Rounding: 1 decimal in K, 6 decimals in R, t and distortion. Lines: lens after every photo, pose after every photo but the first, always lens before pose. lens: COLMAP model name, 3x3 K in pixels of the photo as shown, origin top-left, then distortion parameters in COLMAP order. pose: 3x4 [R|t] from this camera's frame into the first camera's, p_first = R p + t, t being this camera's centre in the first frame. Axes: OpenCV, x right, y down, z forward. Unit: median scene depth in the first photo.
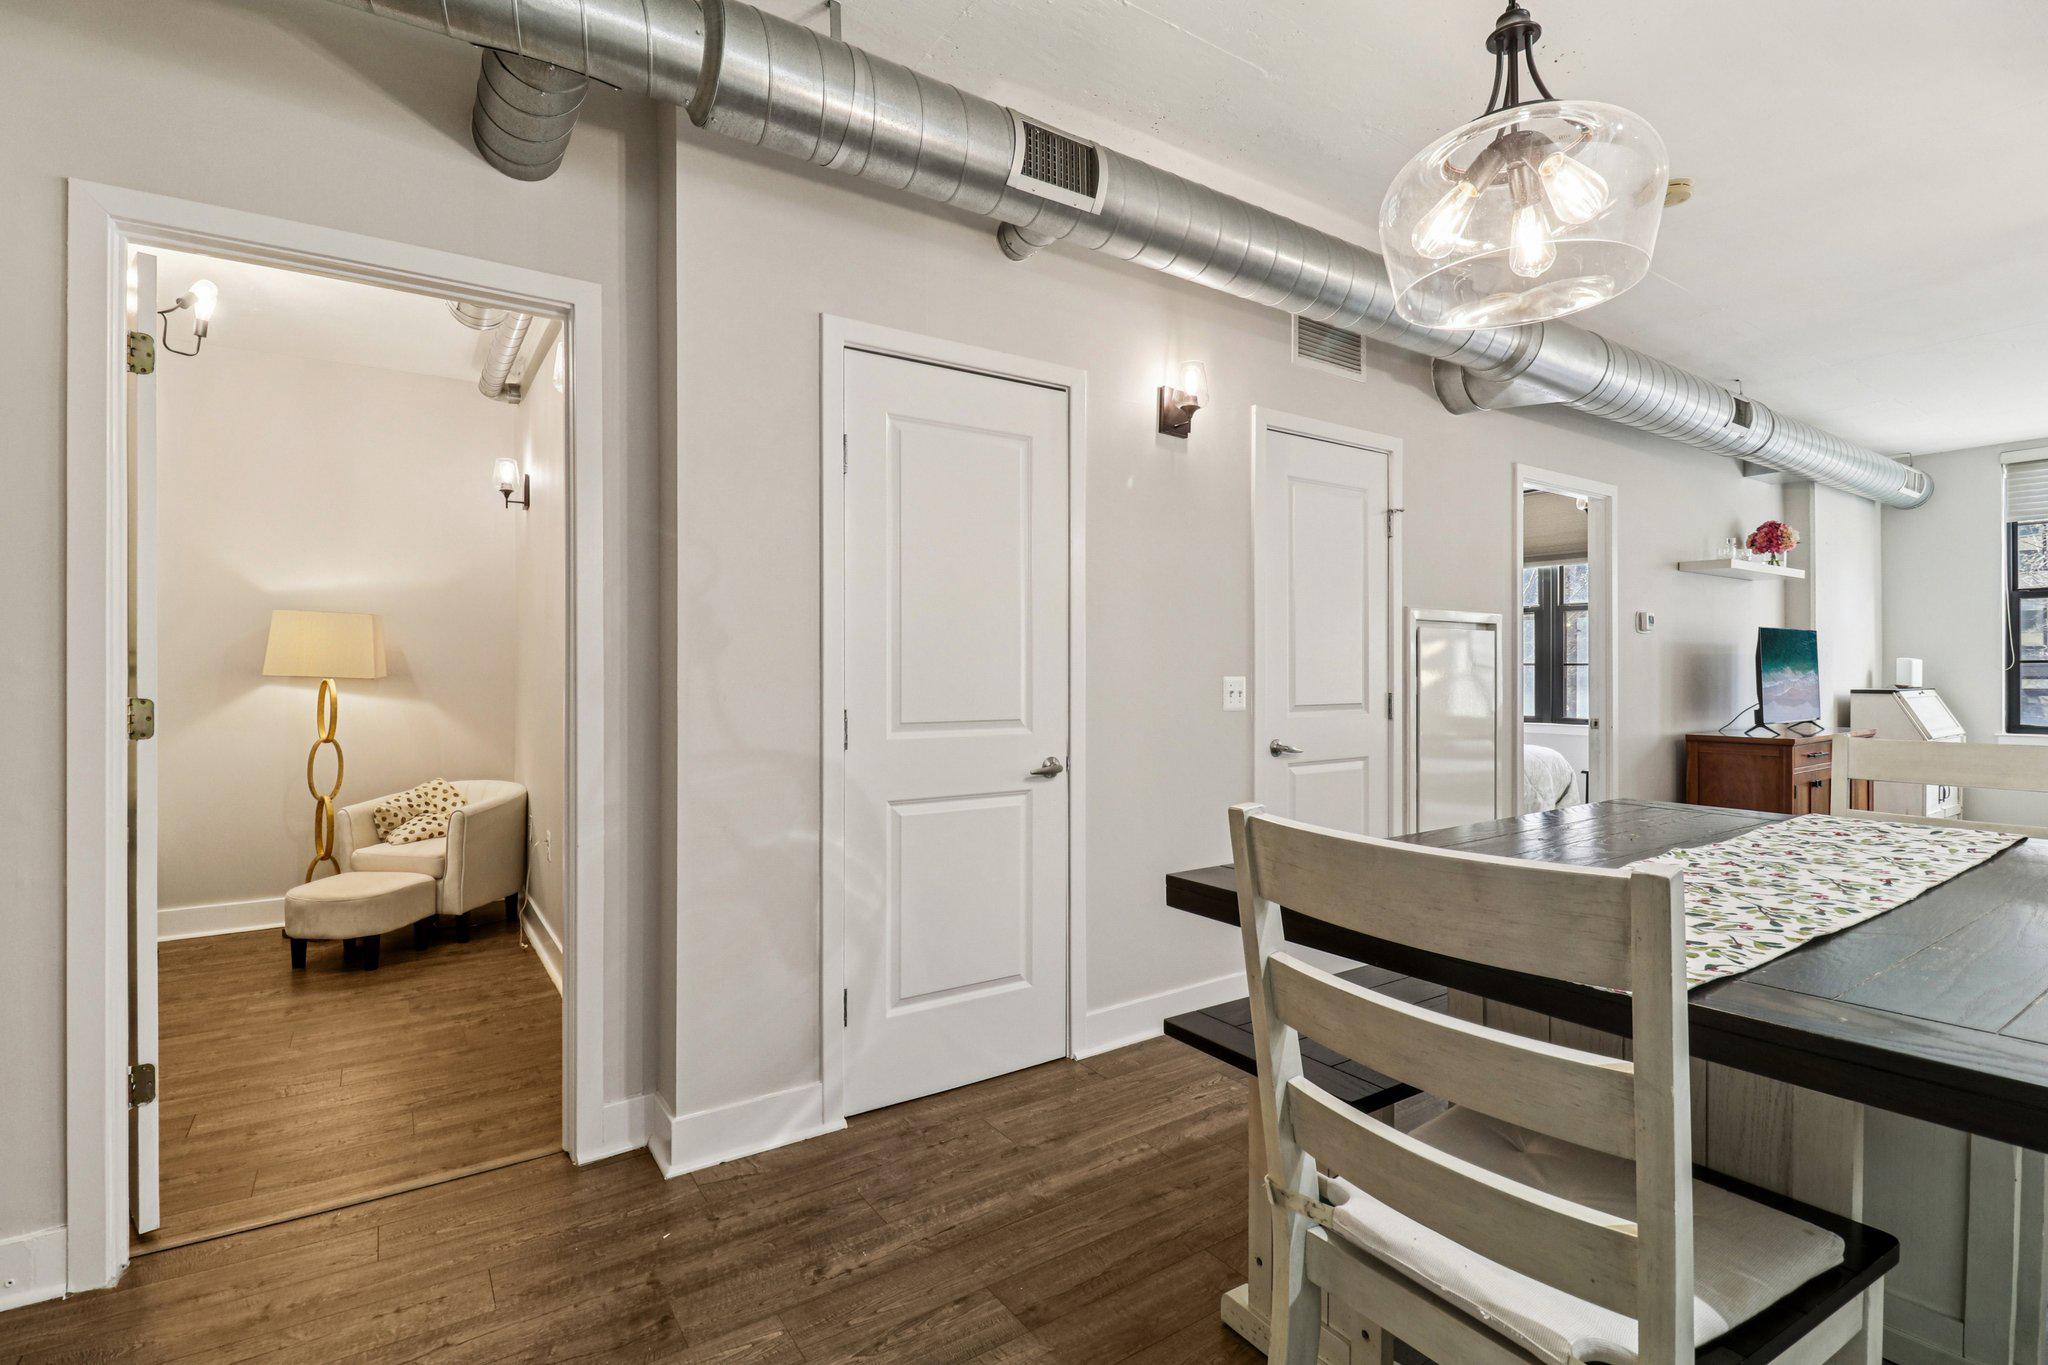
lens RADIAL K [[963.5, 0, 1017.9], [0, 963.5, 656.4], [0, 0, 1]] dist [-0.001230, -0.007358]
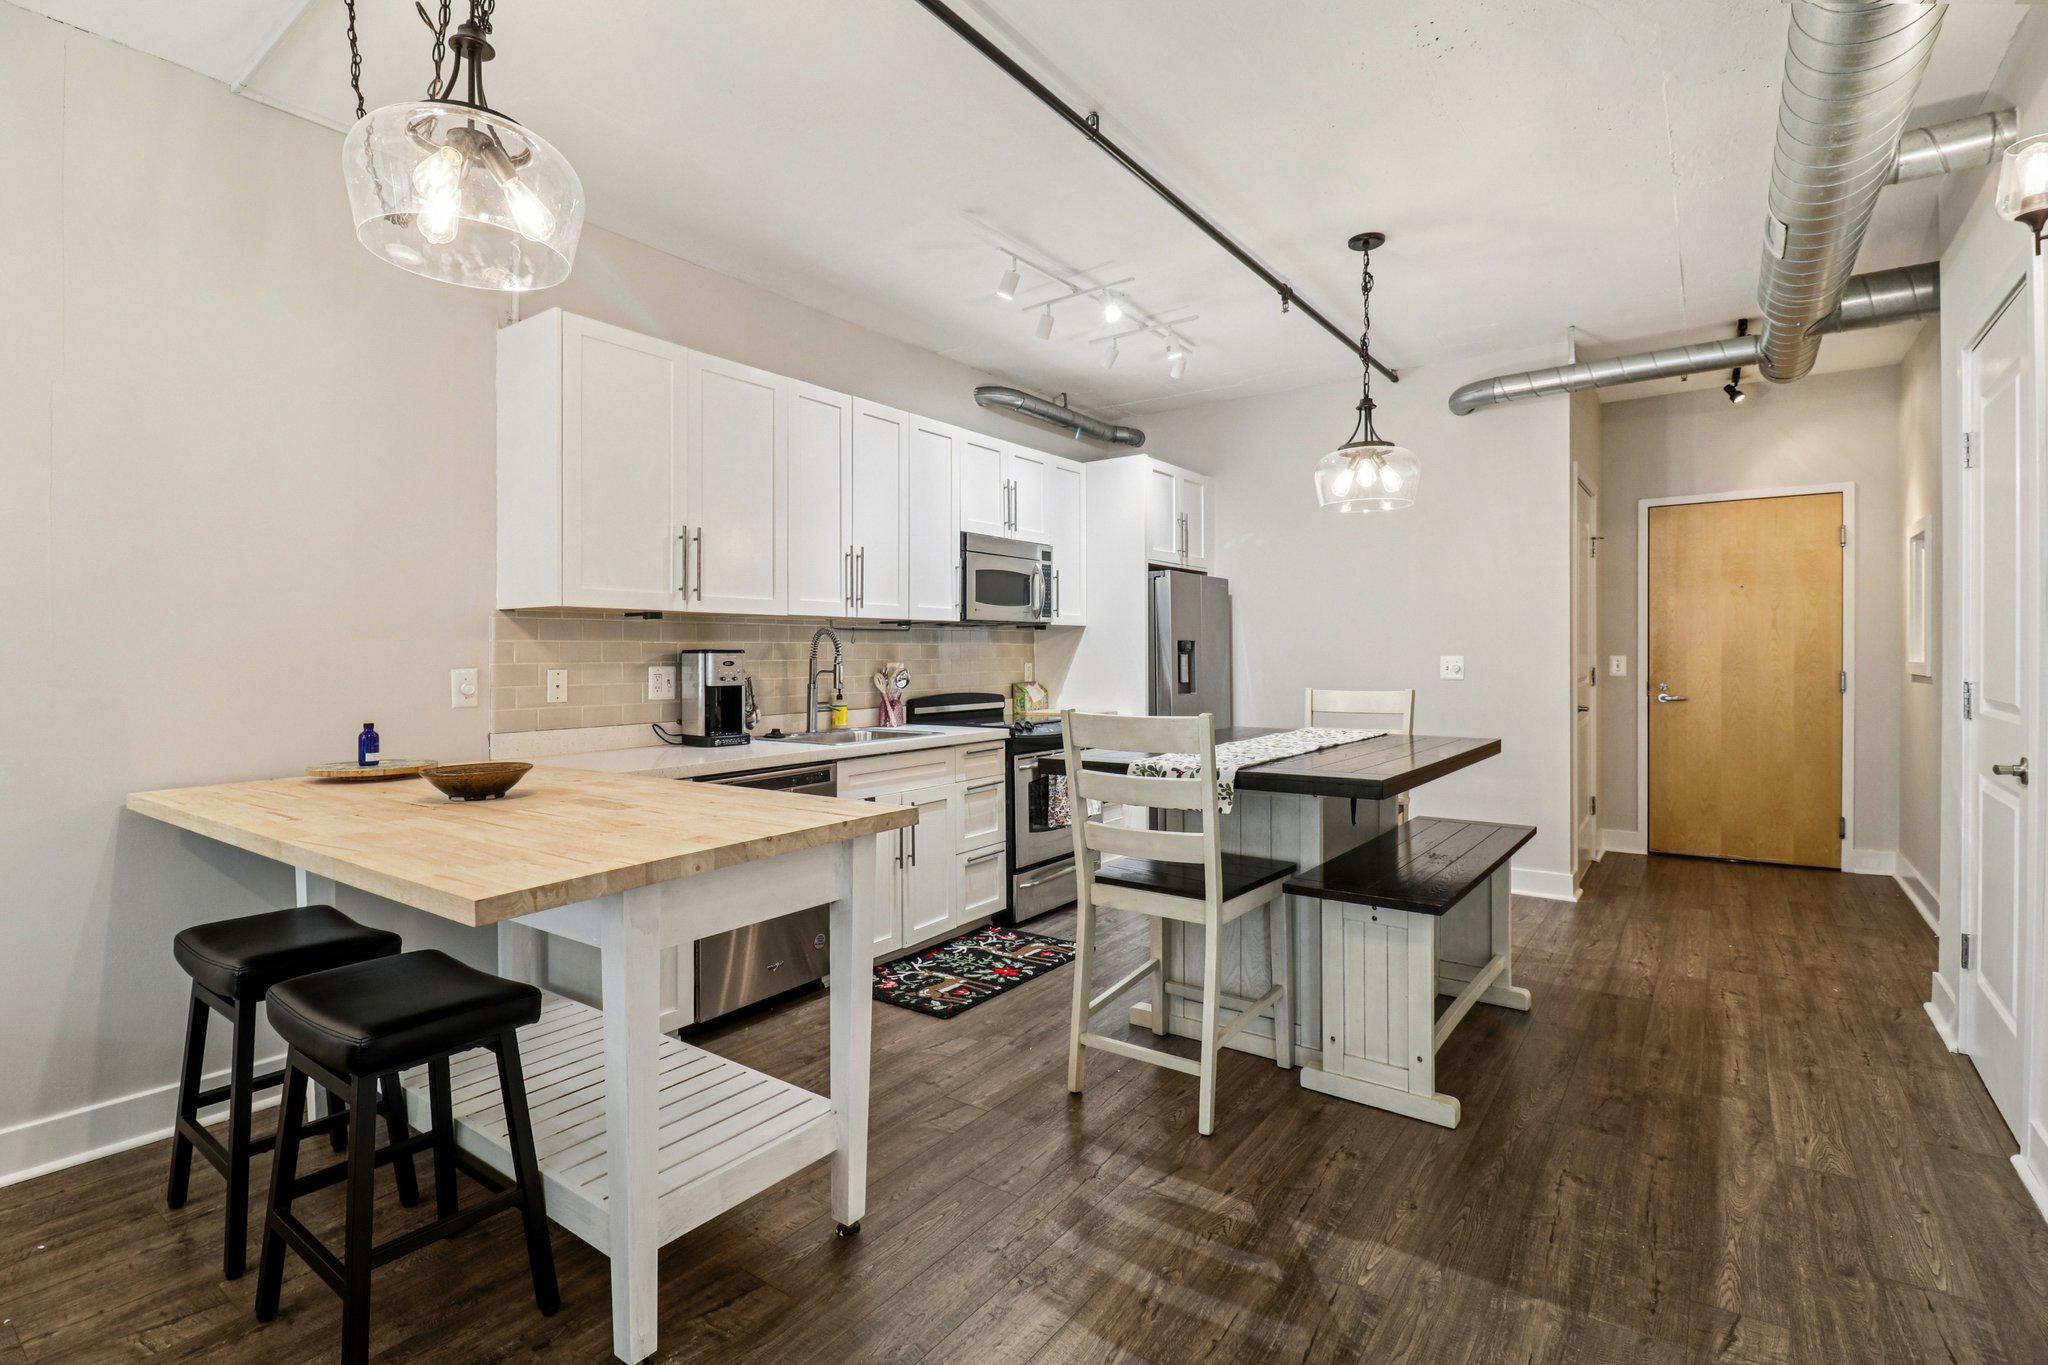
lens RADIAL K [[963.5, 0, 1016.8], [0, 963.5, 664.8], [0, 0, 1]] dist [-0.001230, -0.007358]
pose [[-0.943005, 0.011388, -0.332585, 1.235119], [0.013932, 0.999889, -0.005263, 0.024116], [0.332488, -0.009597, -0.943059, 1.709255]]
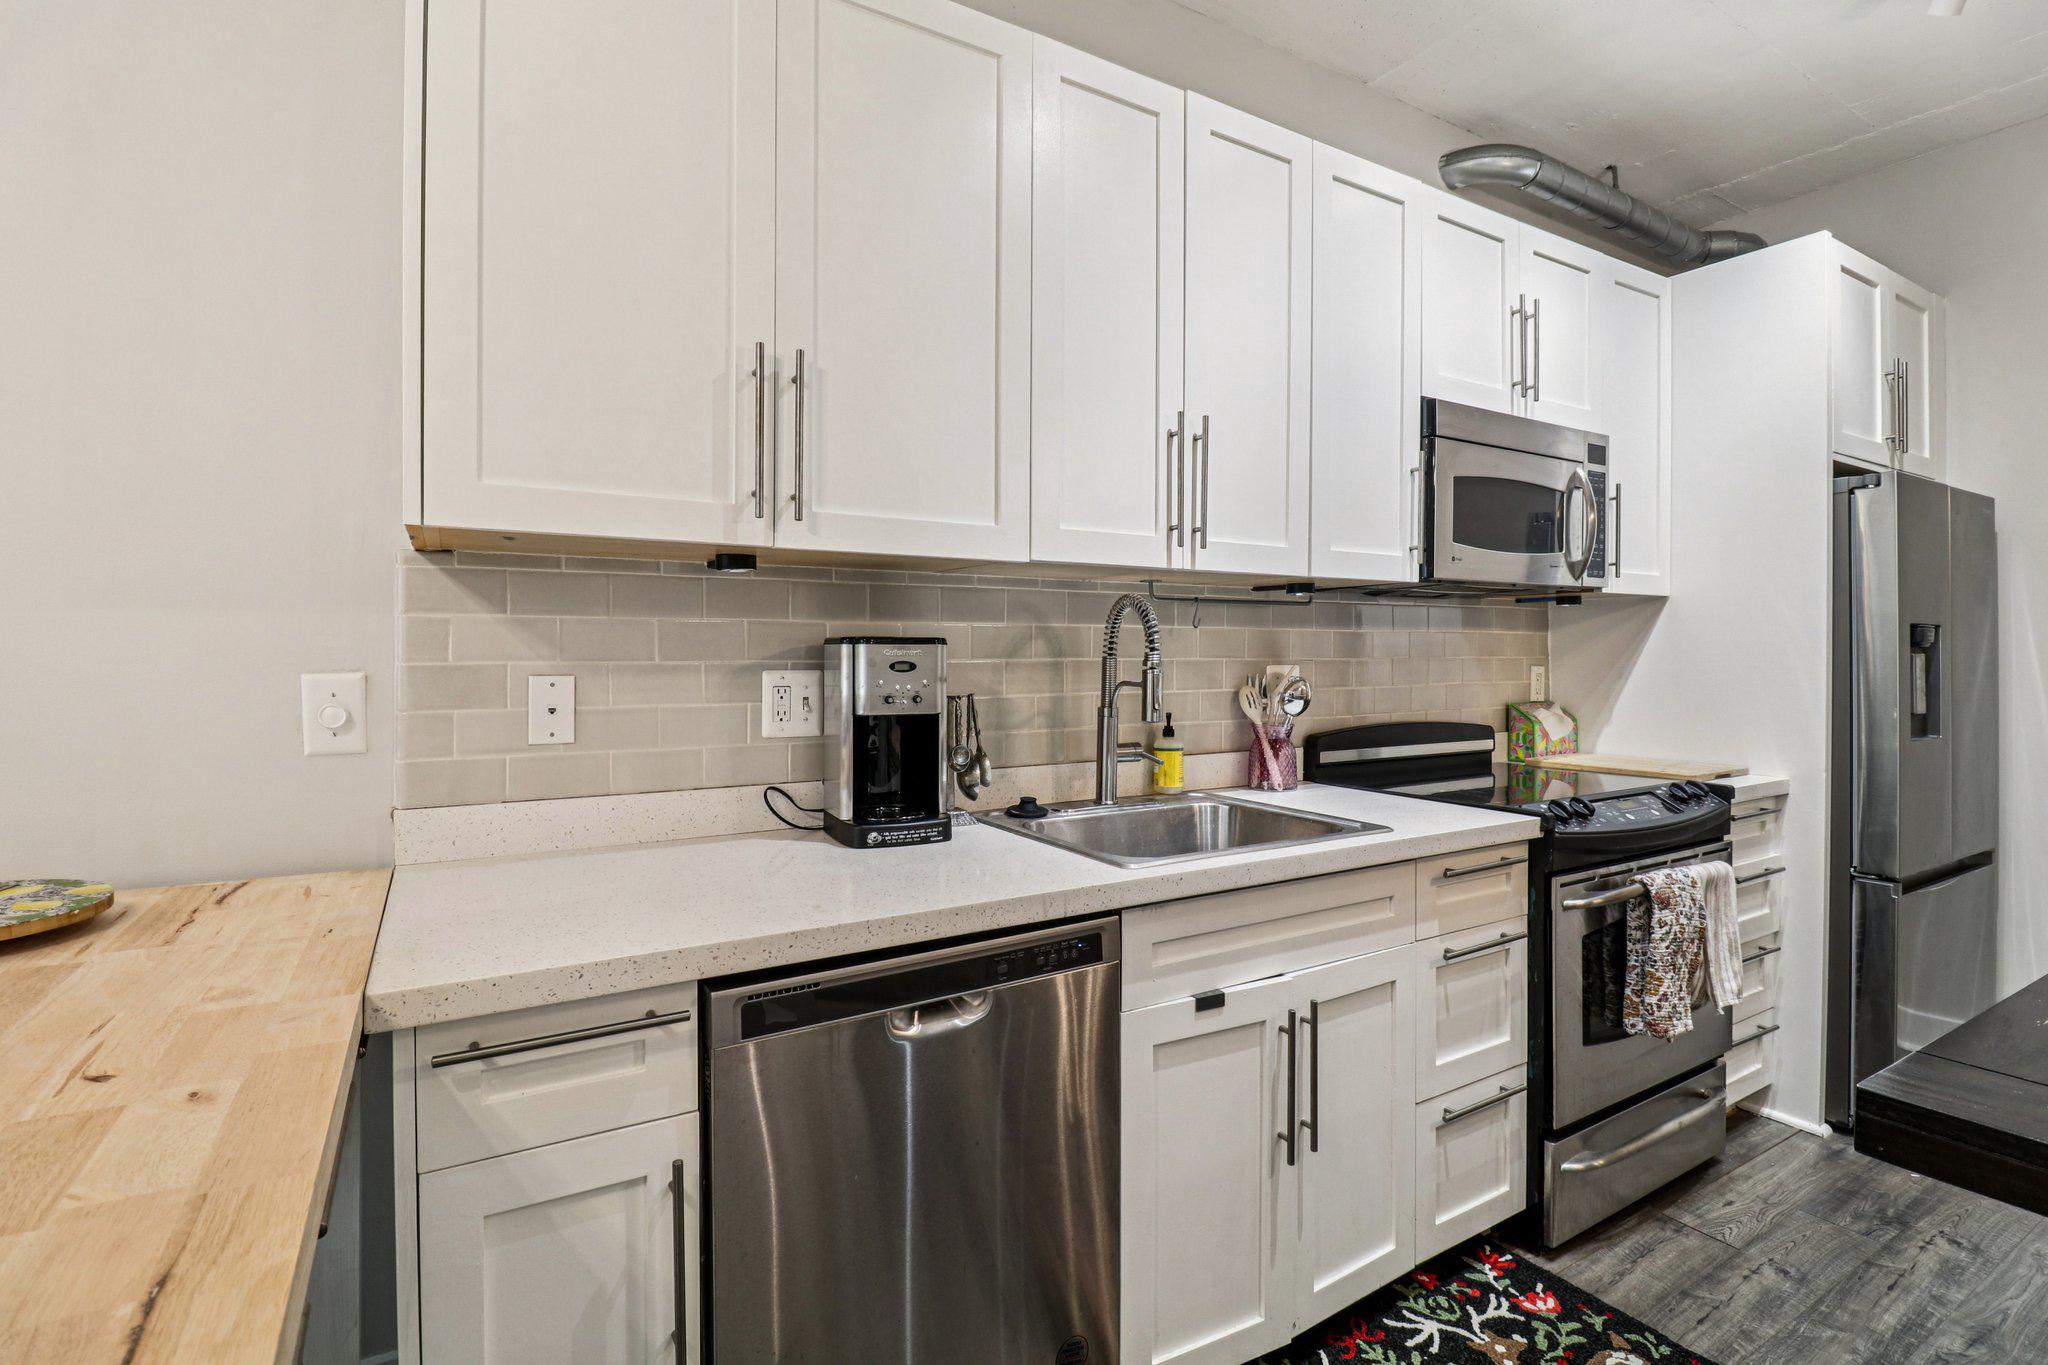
lens RADIAL K [[963.5, 0, 1021.7], [0, 963.5, 645.1], [0, 0, 1]] dist [-0.001230, -0.007358]
pose [[-0.997859, 0.000524, 0.065401, 1.041364], [-0.000848, 0.999780, -0.020942, 0.007864], [-0.065397, -0.020953, -0.997639, 0.887016]]
